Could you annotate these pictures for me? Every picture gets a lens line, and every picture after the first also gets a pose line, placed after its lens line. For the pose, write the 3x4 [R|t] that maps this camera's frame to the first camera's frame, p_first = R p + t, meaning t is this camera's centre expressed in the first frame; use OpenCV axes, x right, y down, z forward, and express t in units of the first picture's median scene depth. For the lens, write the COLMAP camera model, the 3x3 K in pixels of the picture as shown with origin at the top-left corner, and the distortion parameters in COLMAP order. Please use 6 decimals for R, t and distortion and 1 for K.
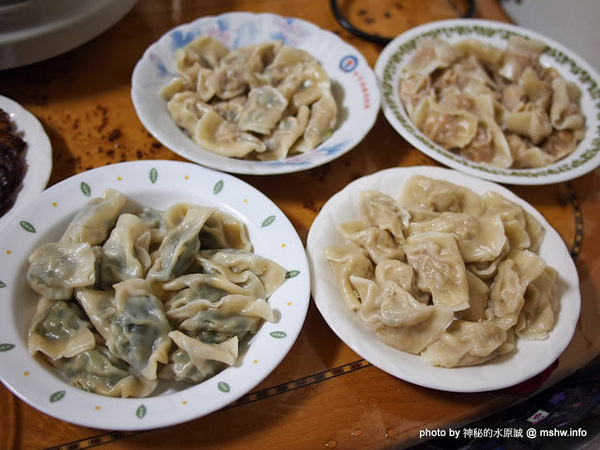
lens RADIAL K [[790.7, 0, 300.5], [0, 790.7, 224.4], [0, 0, 1]] dist [0.015759, 0.000000]
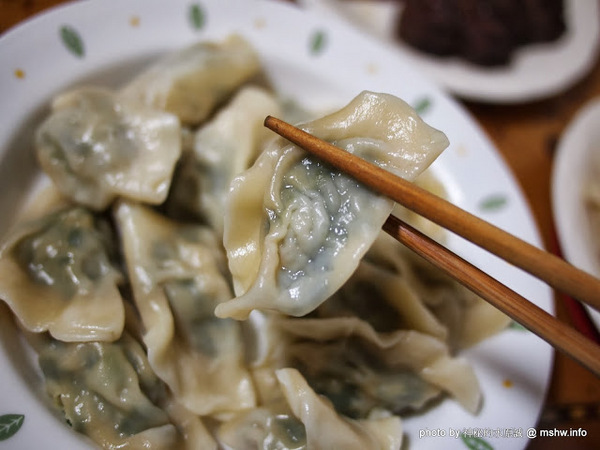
lens RADIAL K [[790.7, 0, 300.5], [0, 790.7, 225.3], [0, 0, 1]] dist [0.015759, 0.000000]
pose [[0.927140, 0.374594, 0.009519, -0.176579], [-0.374023, 0.923584, 0.084259, 0.014992], [0.022771, -0.081681, 0.996398, 0.508646]]
